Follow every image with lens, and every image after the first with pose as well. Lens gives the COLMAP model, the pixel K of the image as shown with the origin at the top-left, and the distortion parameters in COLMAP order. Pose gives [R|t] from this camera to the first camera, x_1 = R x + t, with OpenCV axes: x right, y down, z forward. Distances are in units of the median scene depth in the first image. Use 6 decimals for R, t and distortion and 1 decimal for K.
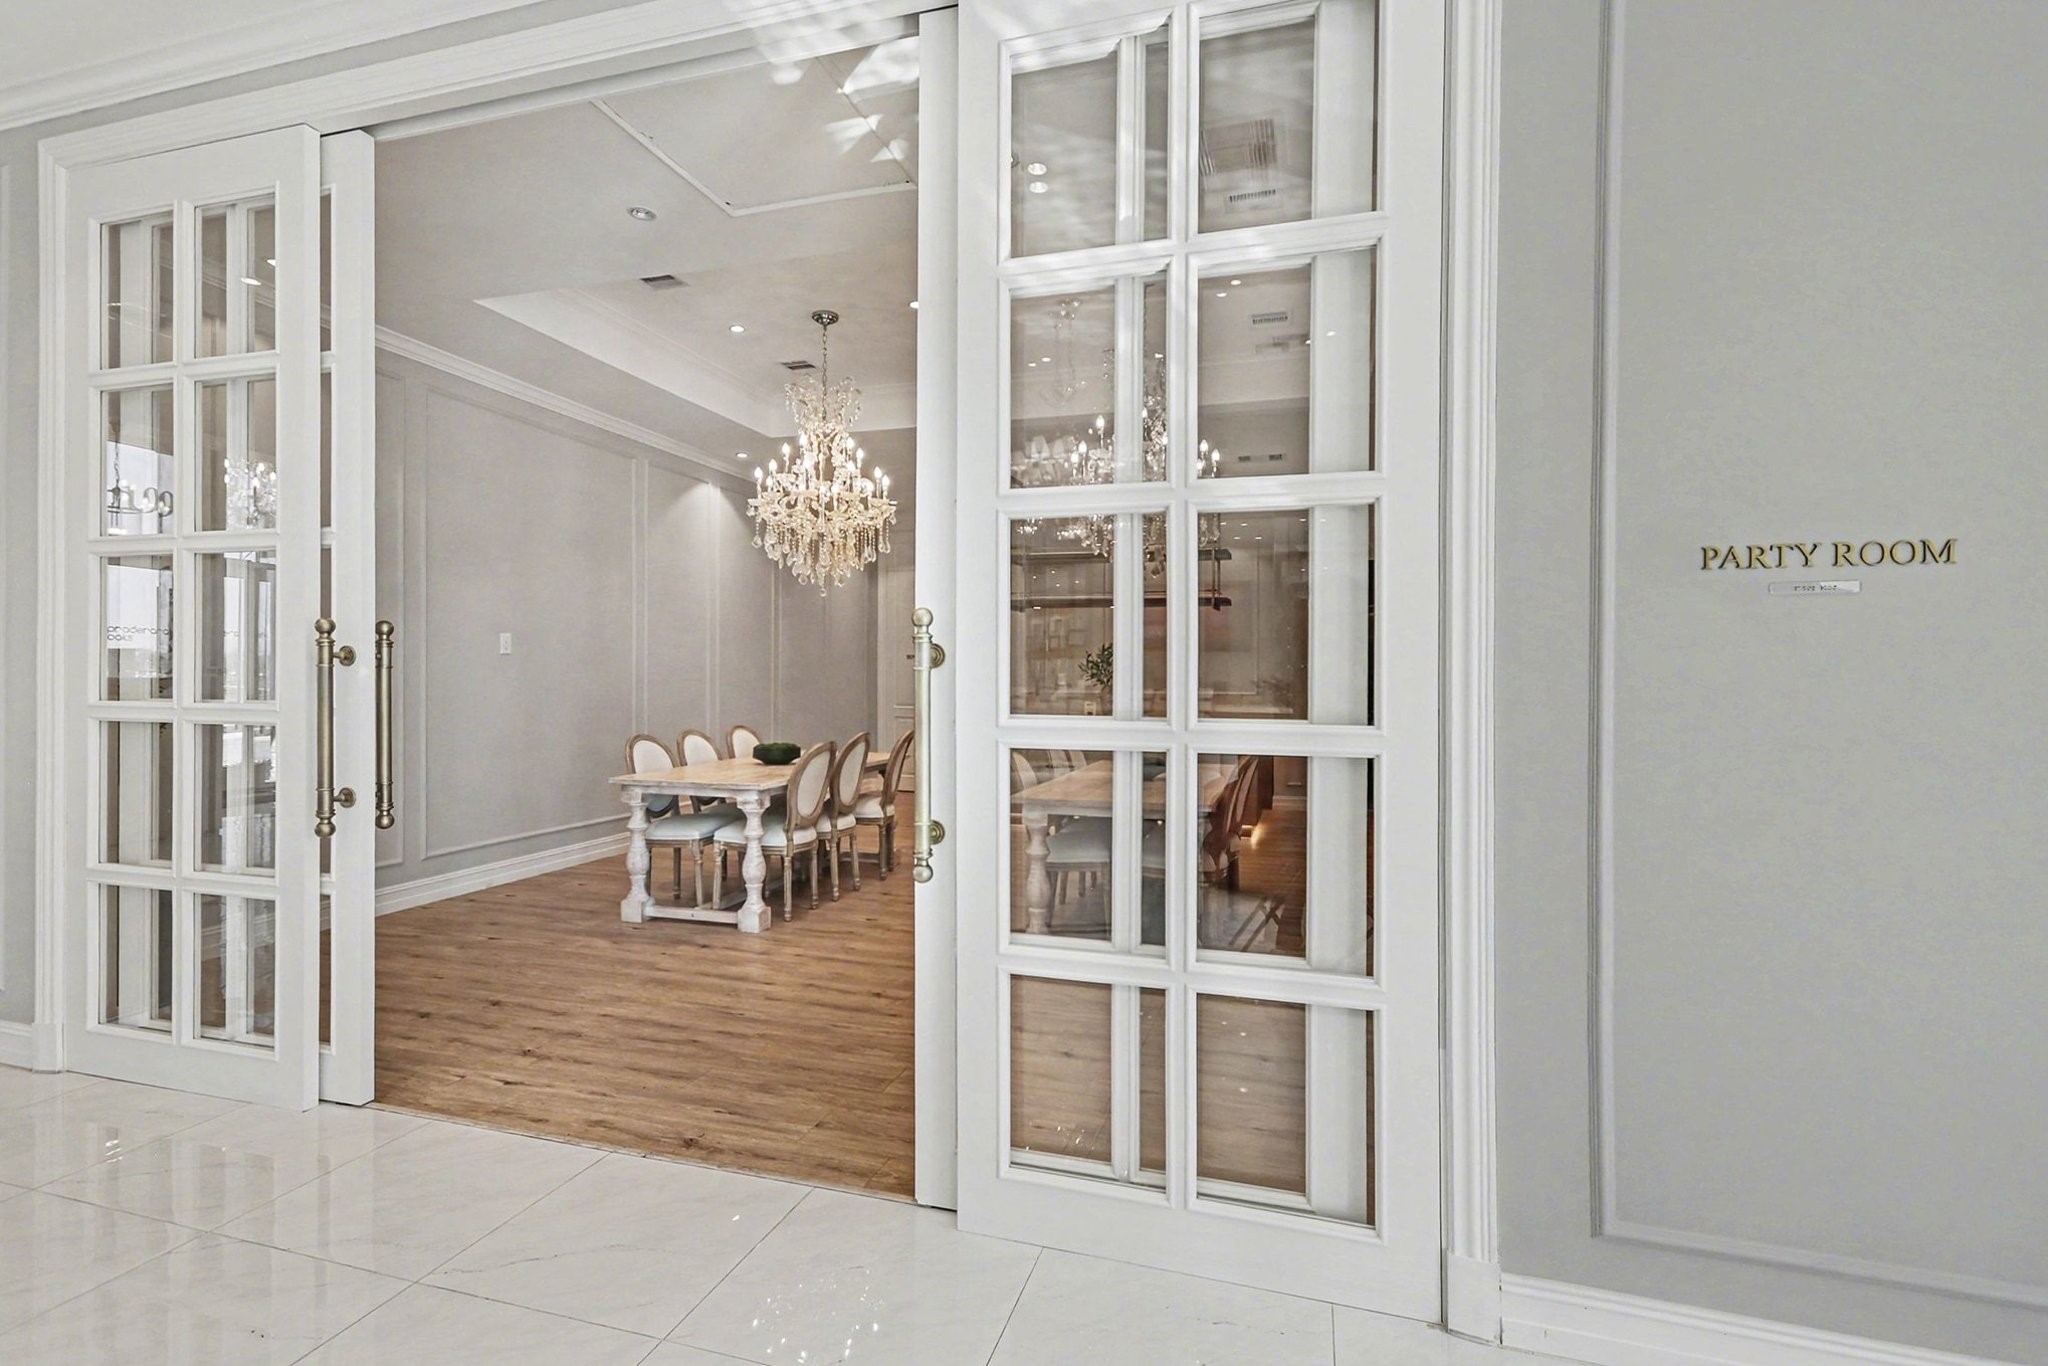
lens RADIAL K [[961.8, 0, 1024.0], [0, 961.8, 683.0], [0, 0, 1]] dist [0.001091, 0.000113]
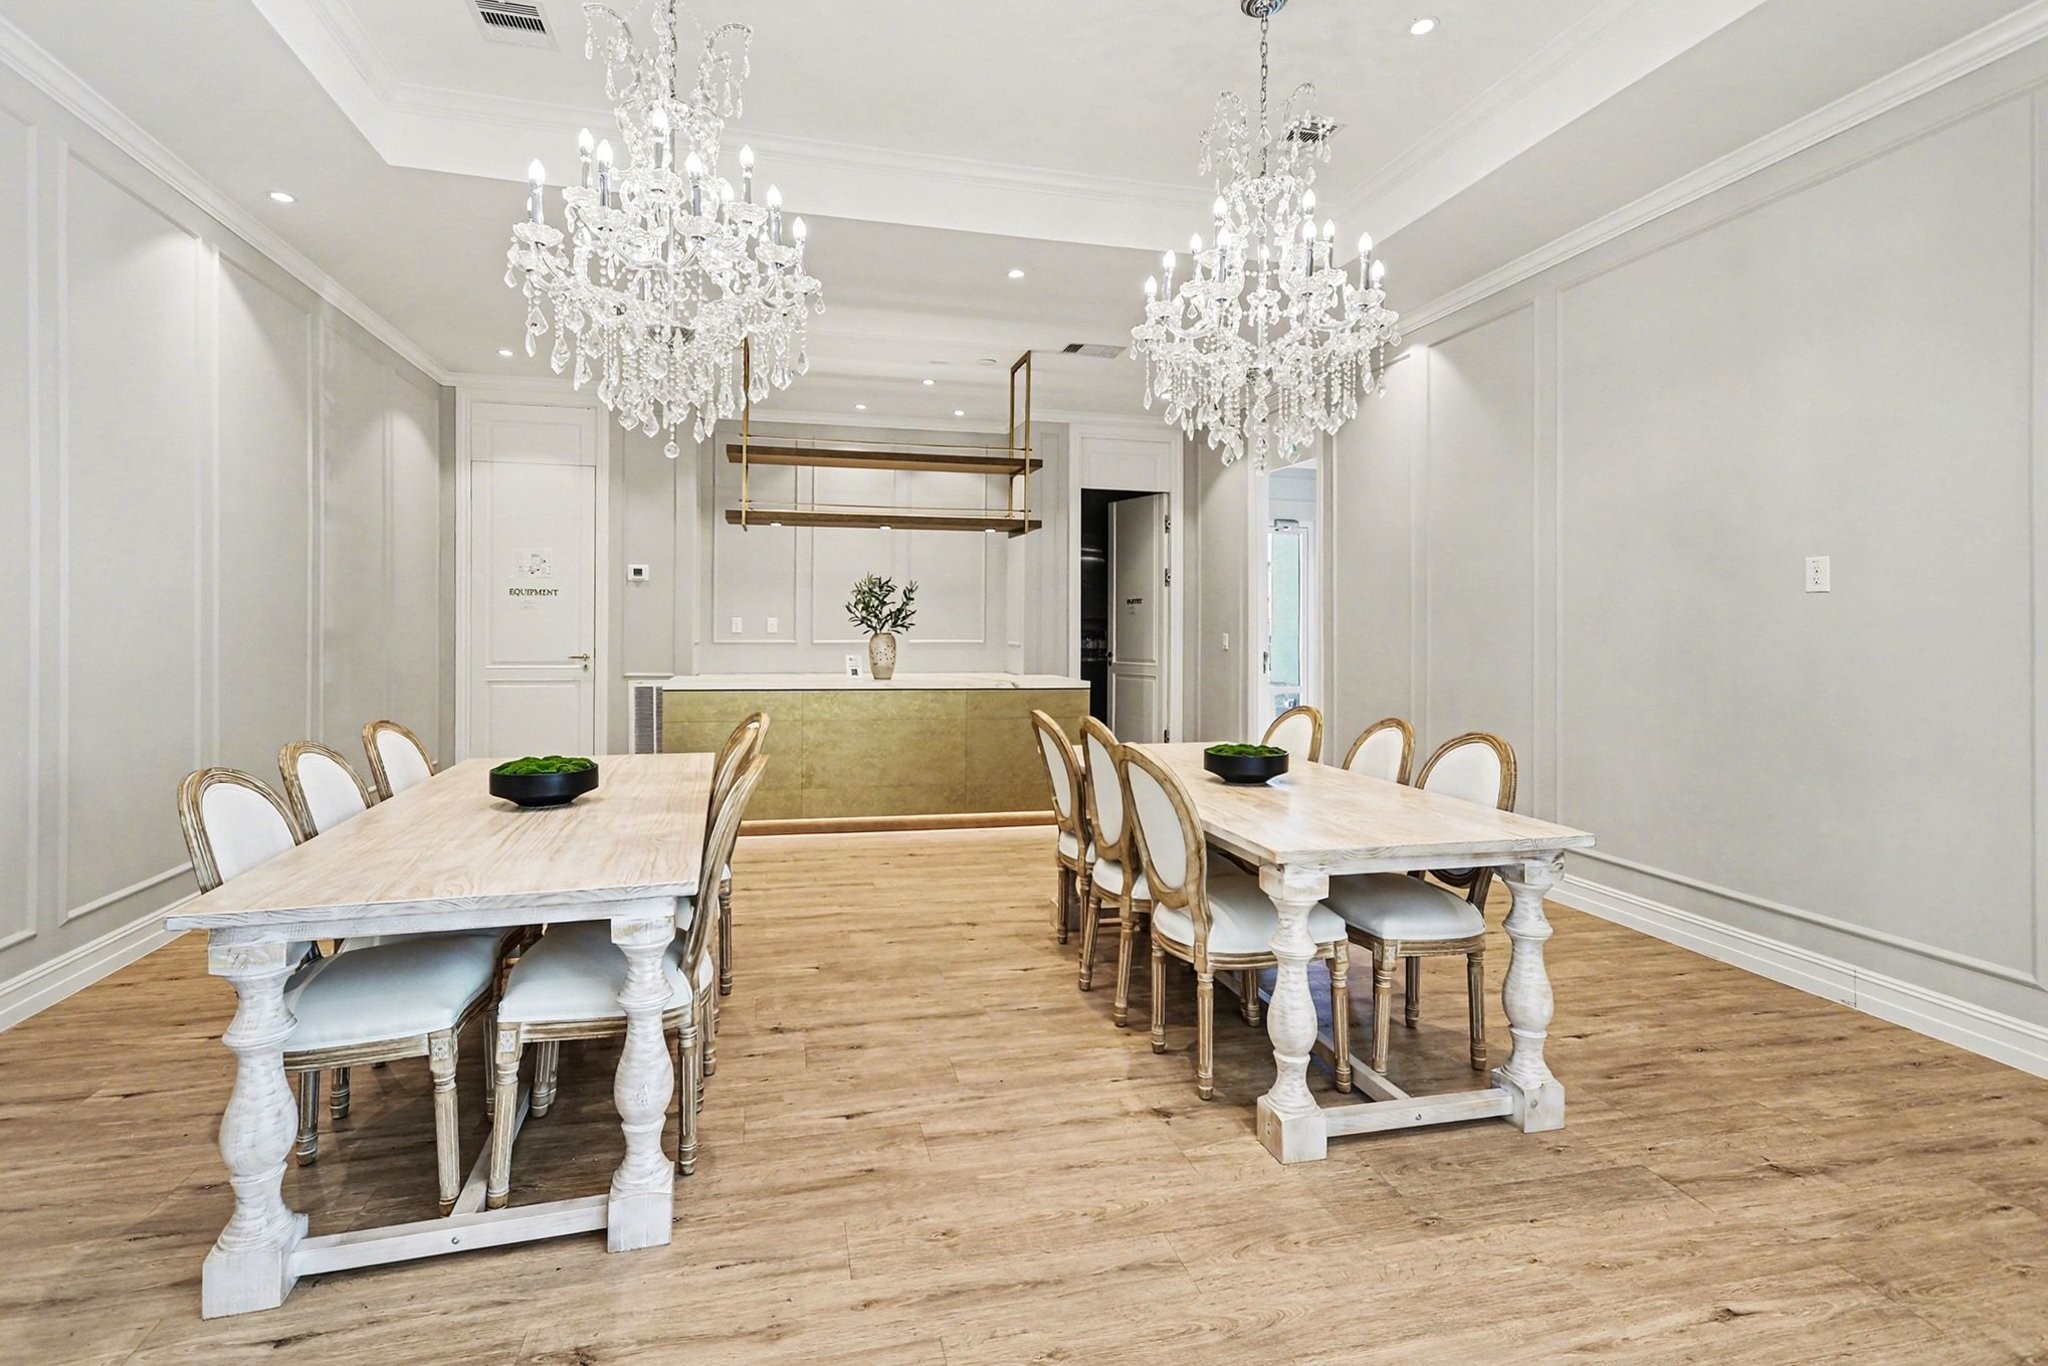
lens RADIAL K [[969.9, 0, 1016.0], [0, 969.9, 621.7], [0, 0, 1]] dist [0.022336, 0.000282]
pose [[0.866247, 0.003661, 0.499603, -0.342462], [0.002729, 0.999924, -0.012059, 0.001651], [-0.499609, 0.011809, 0.866171, 0.538582]]
